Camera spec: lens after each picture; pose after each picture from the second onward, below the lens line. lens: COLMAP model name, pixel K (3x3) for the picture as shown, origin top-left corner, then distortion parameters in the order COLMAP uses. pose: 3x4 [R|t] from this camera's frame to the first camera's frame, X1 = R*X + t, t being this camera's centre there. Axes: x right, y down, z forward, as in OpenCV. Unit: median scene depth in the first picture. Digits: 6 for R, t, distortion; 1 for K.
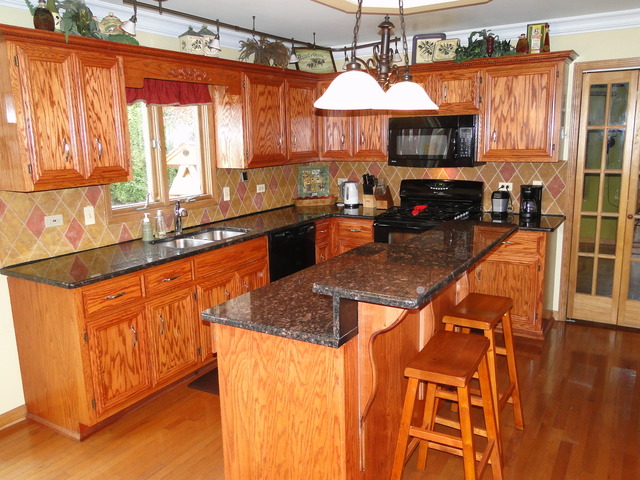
lens RADIAL K [[528.4, 0, 319.9], [0, 528.4, 236.9], [0, 0, 1]] dist [0.000139, 0.010488]
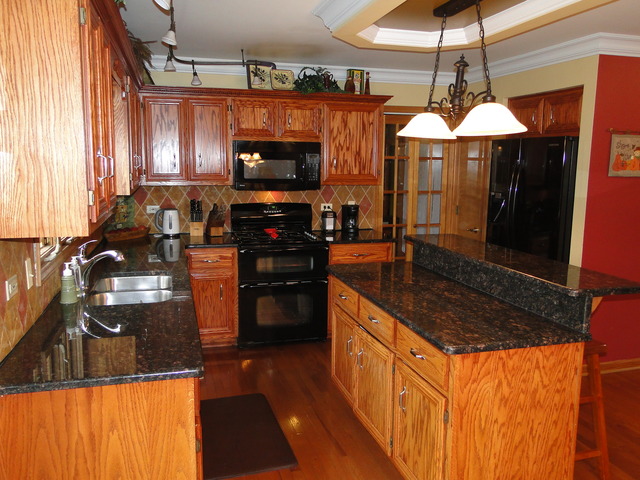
lens RADIAL K [[528.4, 0, 319.9], [0, 528.4, 236.9], [0, 0, 1]] dist [0.000139, 0.010488]
pose [[0.685392, -0.076972, 0.724095, -0.550624], [0.111829, 0.993727, -0.000217, -0.038648], [-0.719536, 0.081123, 0.689700, 0.276362]]
